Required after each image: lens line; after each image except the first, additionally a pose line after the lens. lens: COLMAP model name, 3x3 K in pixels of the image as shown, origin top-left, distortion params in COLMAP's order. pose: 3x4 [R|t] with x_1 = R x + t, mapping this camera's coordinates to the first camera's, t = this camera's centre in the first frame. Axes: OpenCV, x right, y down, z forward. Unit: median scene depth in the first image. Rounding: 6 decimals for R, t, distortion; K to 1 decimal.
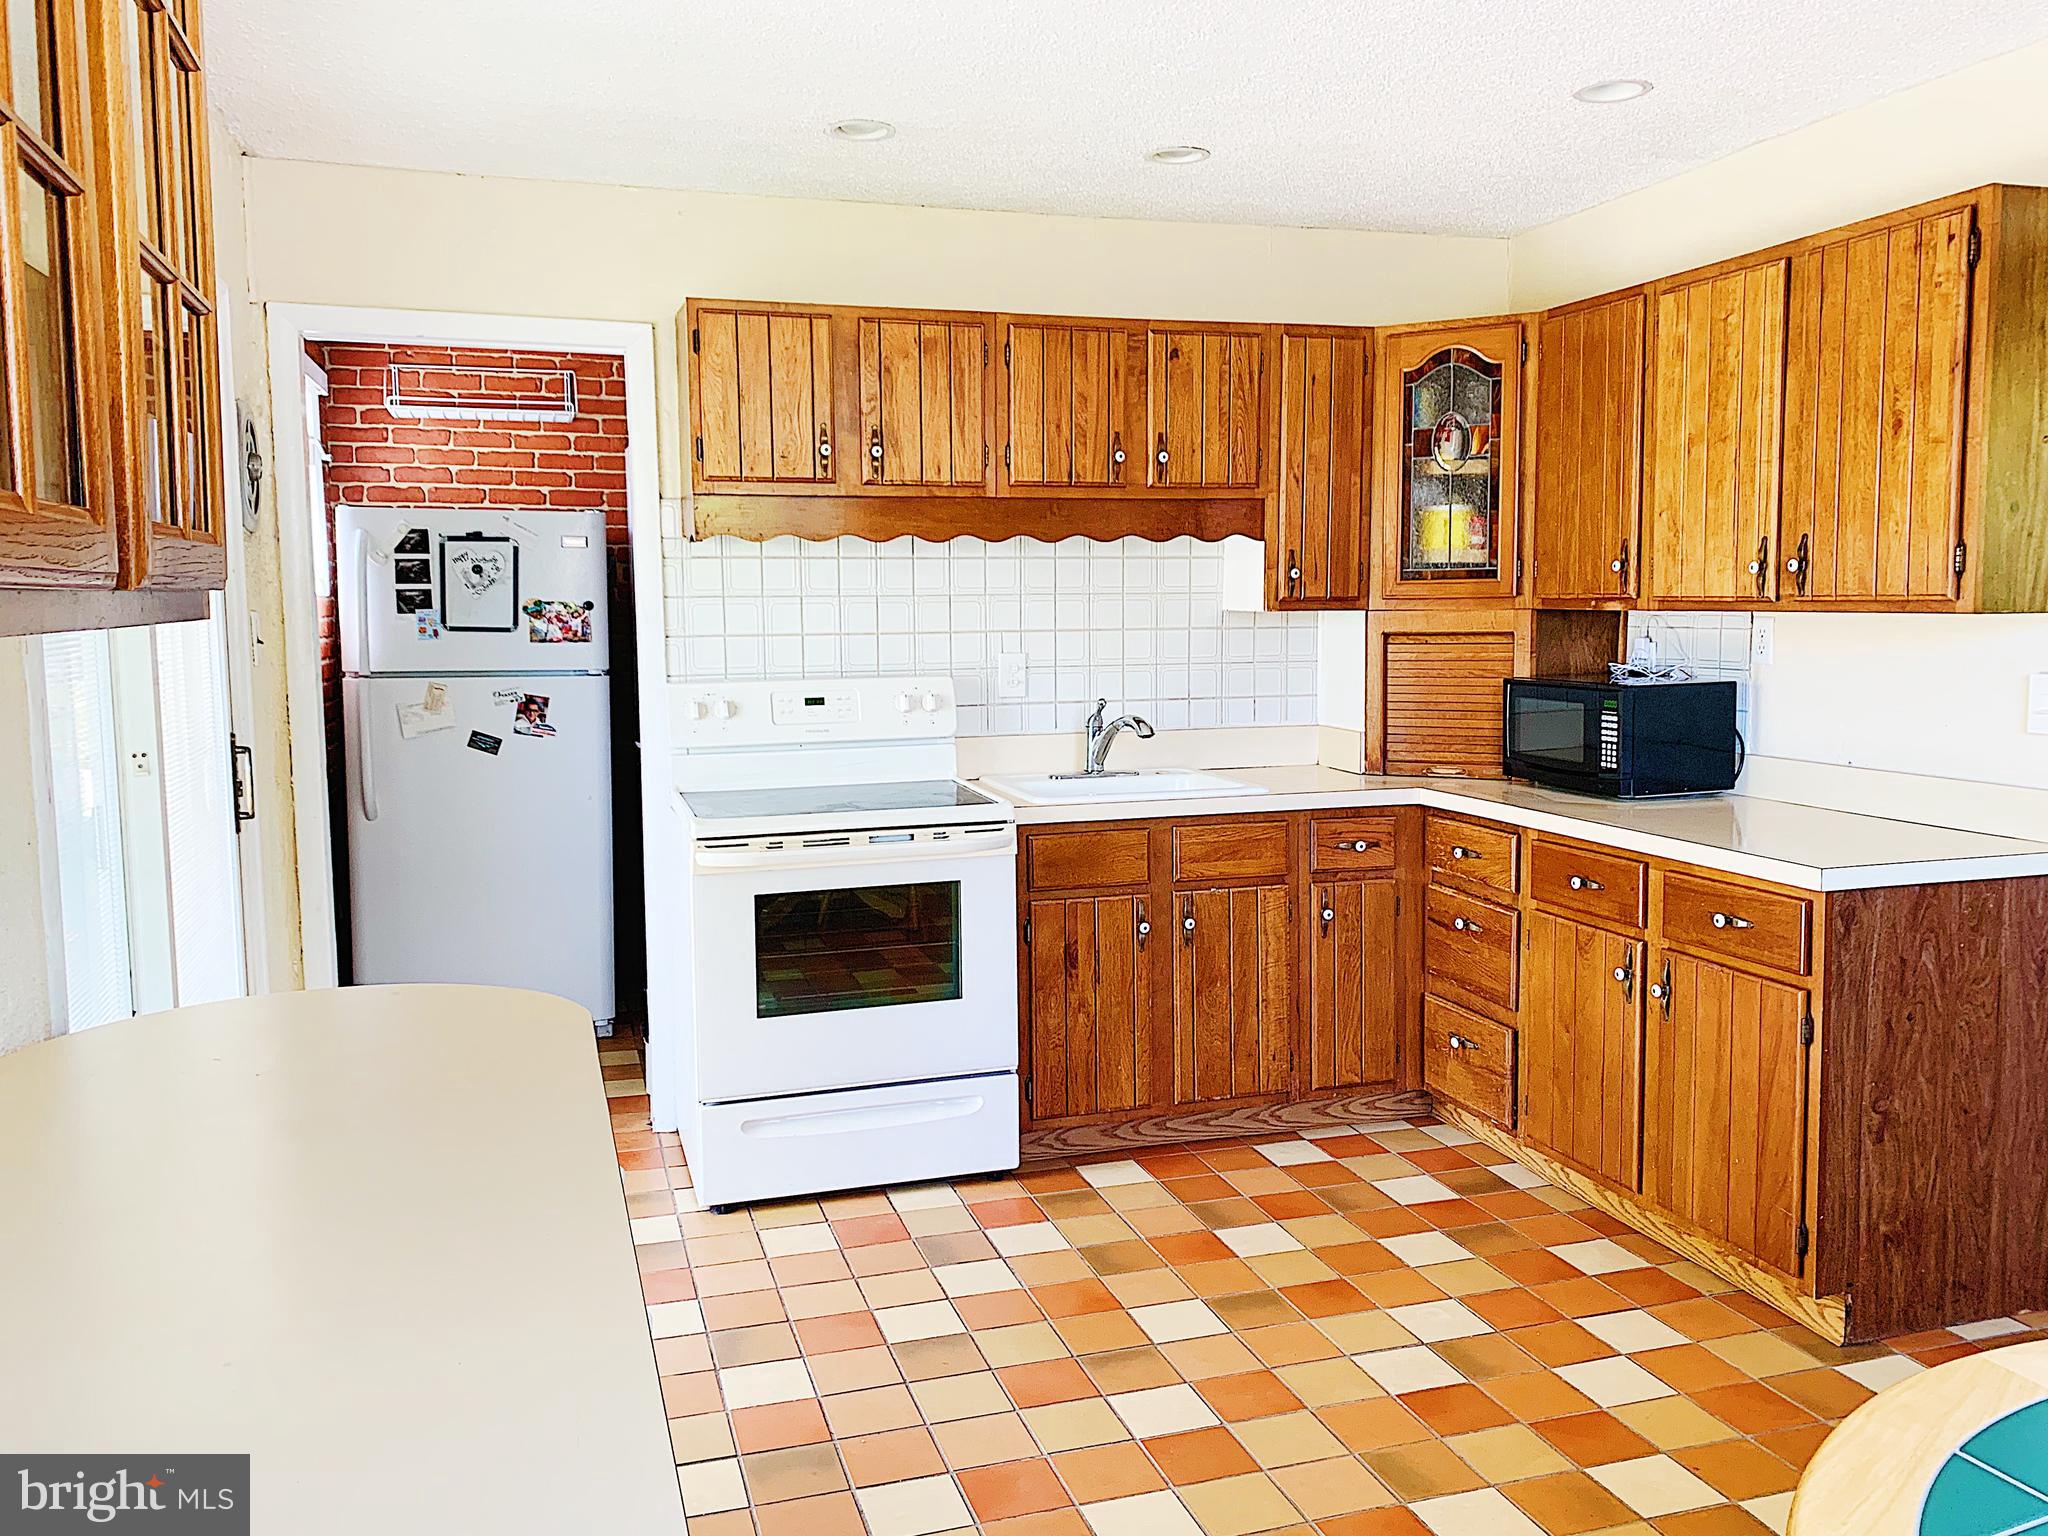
lens RADIAL K [[1566.6, 0, 999.1], [0, 1566.6, 750.3], [0, 0, 1]] dist [0.043792, -0.042555]
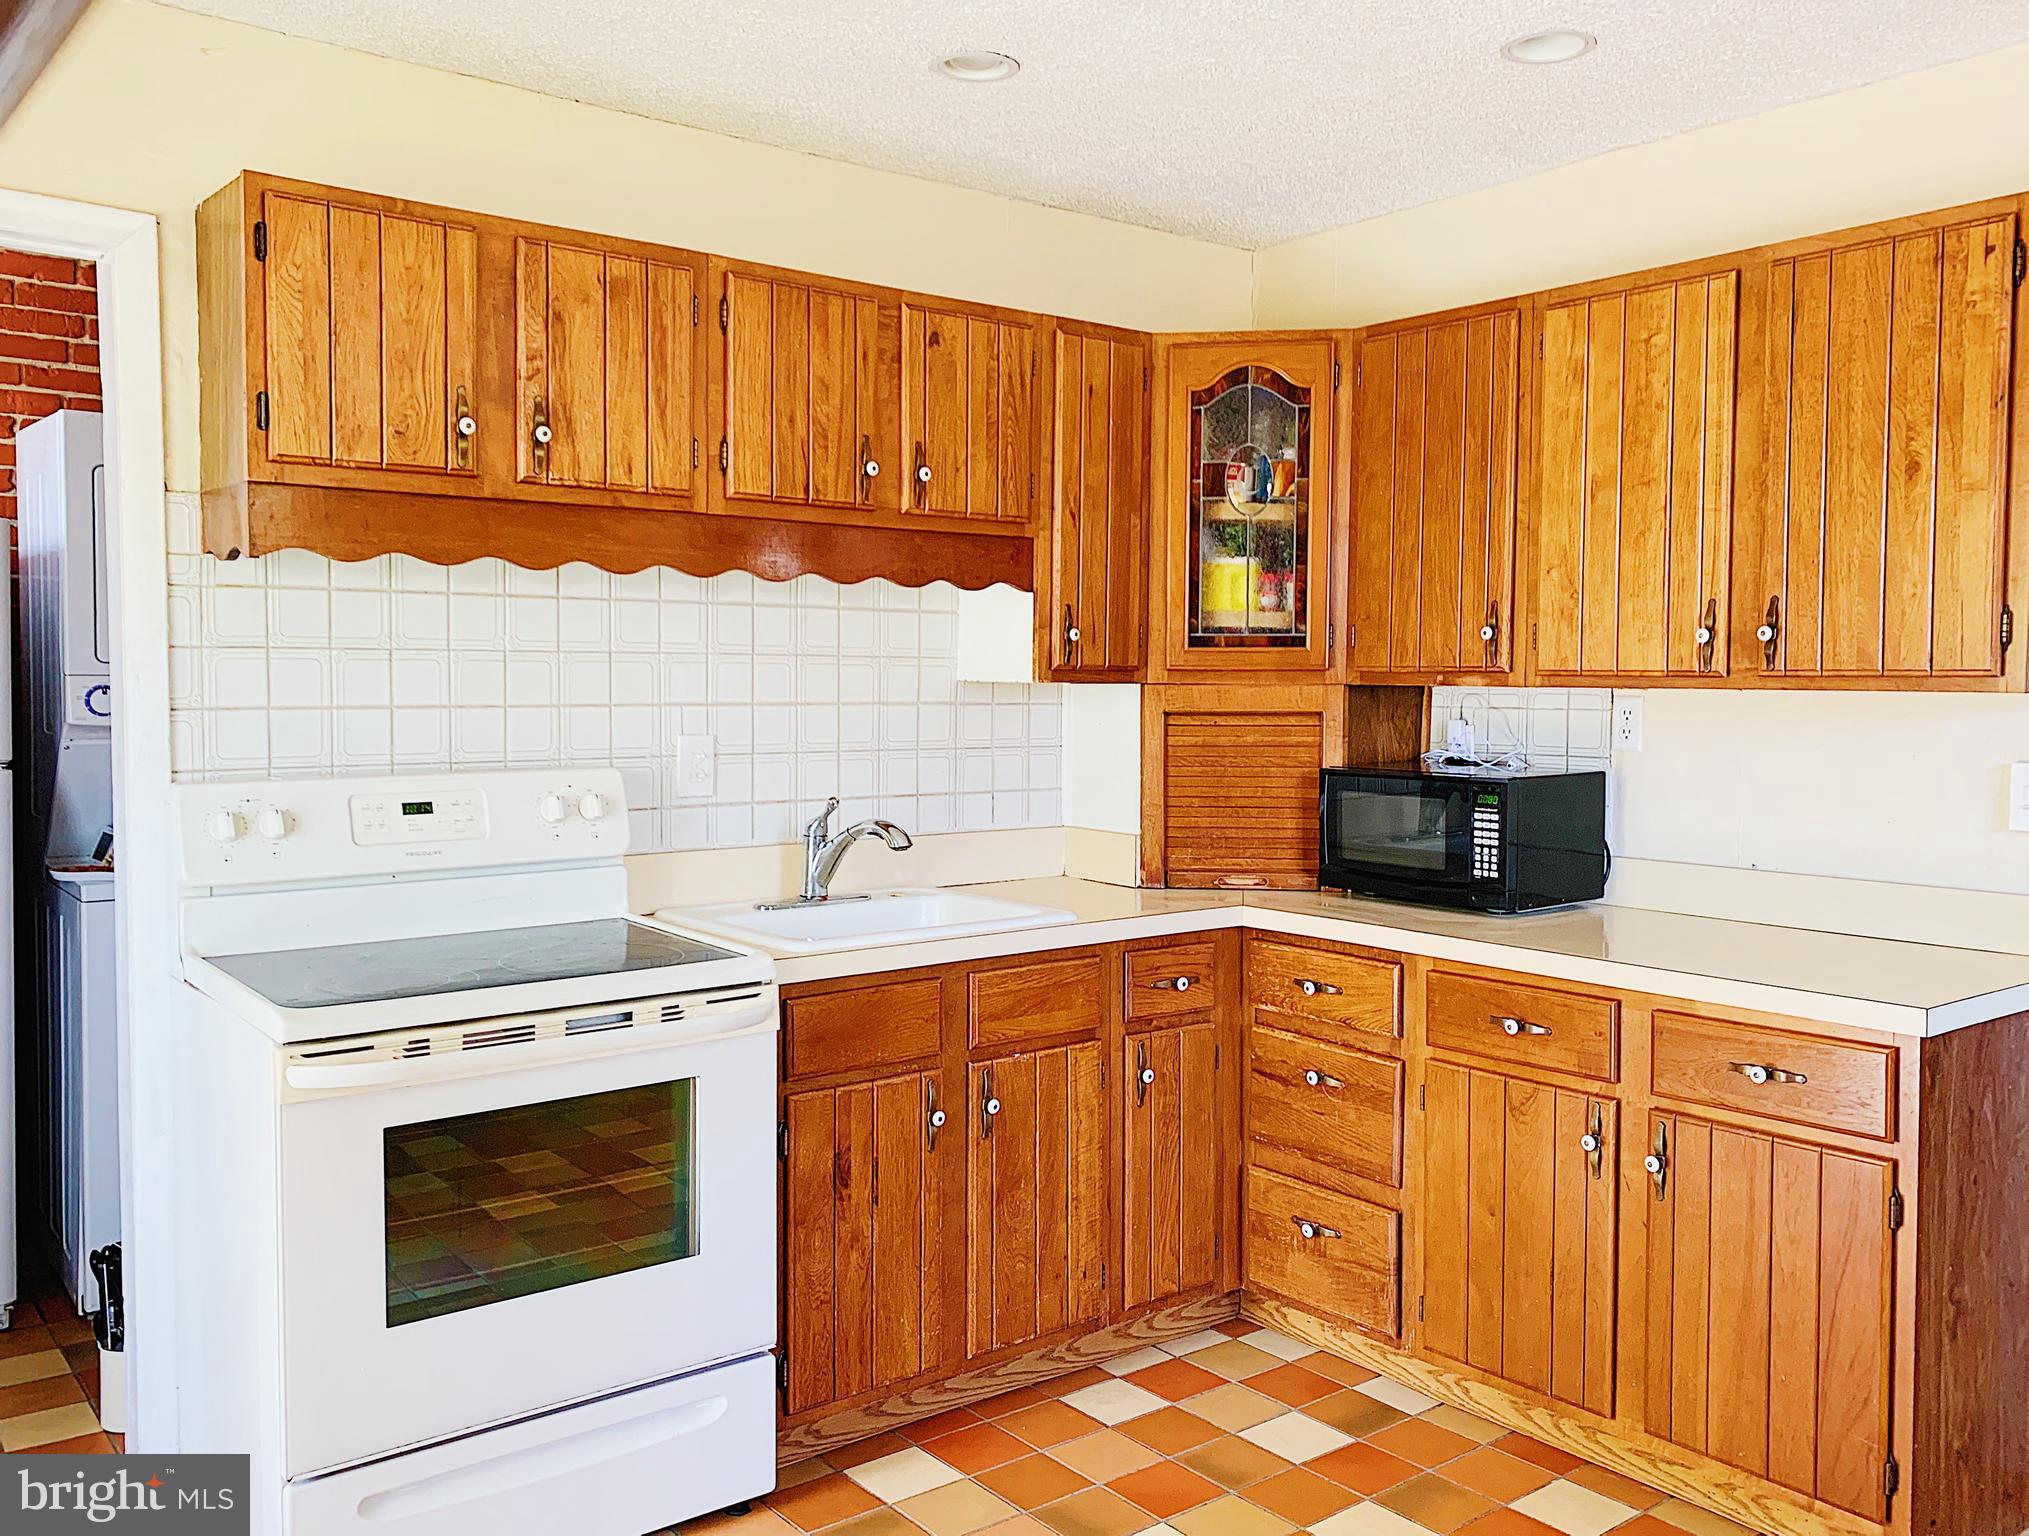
lens RADIAL K [[1650.8, 0, 1028.5], [0, 1650.8, 754.6], [0, 0, 1]] dist [0.018817, -0.027286]
pose [[0.928211, -0.002496, 0.372046, -0.151219], [0.021435, 0.998675, -0.046777, -0.016938], [-0.371436, 0.051394, 0.927035, 0.279609]]
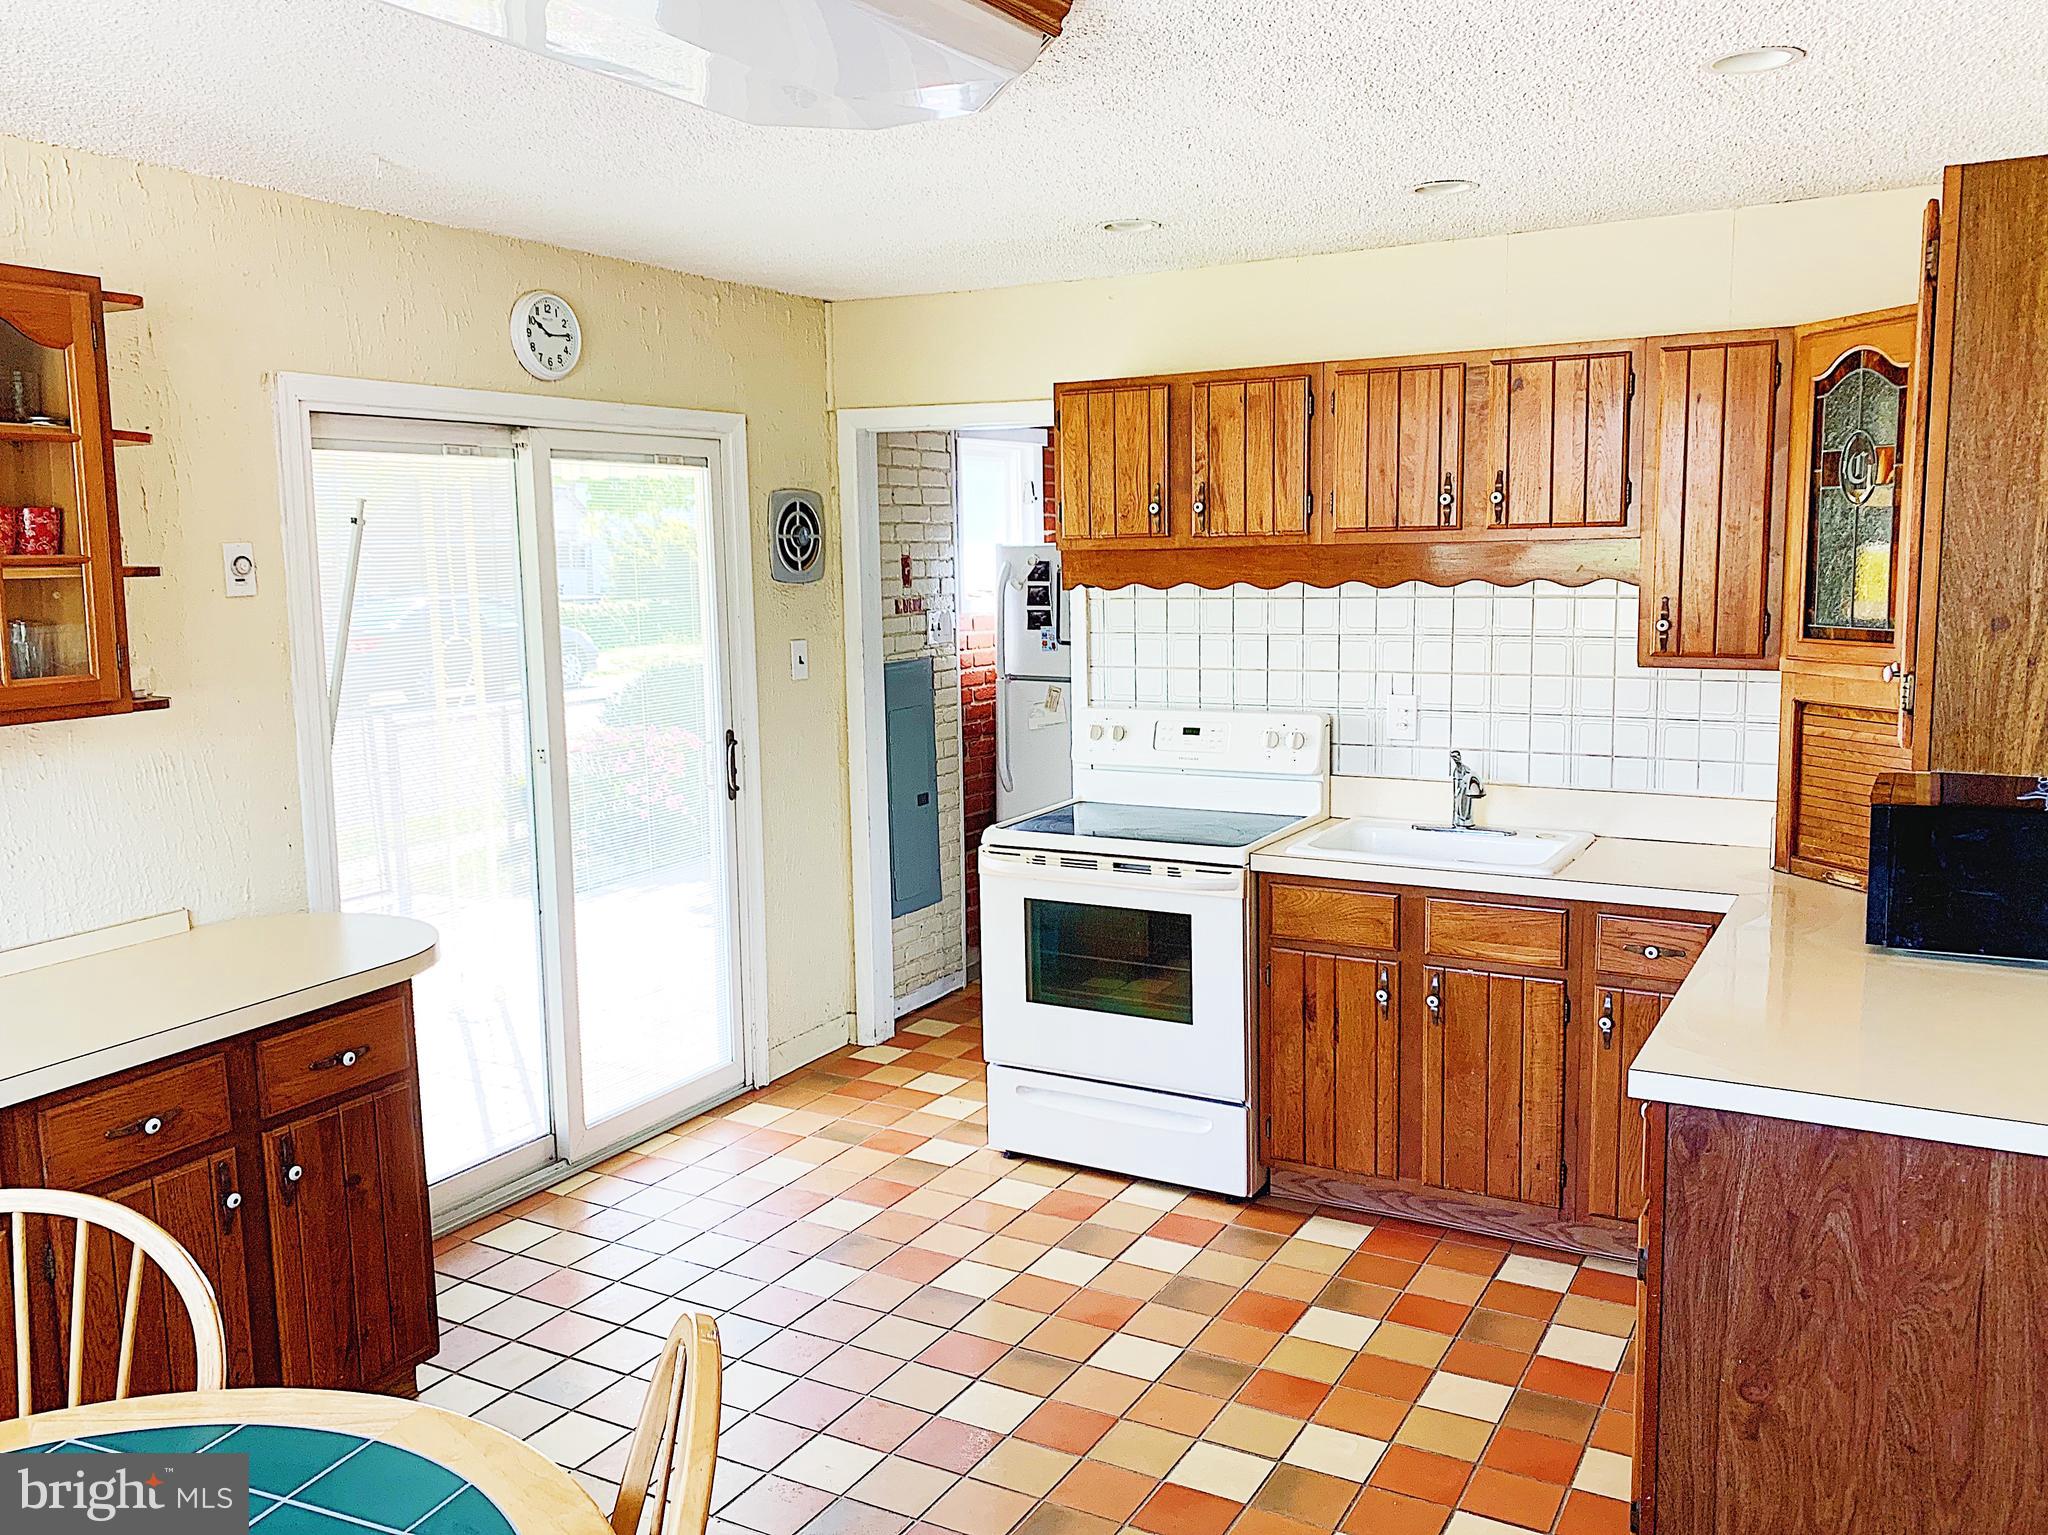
lens RADIAL K [[1566.6, 0, 1015.2], [0, 1566.6, 758.8], [0, 0, 1]] dist [0.043792, -0.042555]
pose [[0.707250, 0.090484, -0.701149, 0.610921], [-0.062936, 0.995896, 0.065037, -0.082397], [0.704156, -0.001870, 0.710042, 0.151223]]
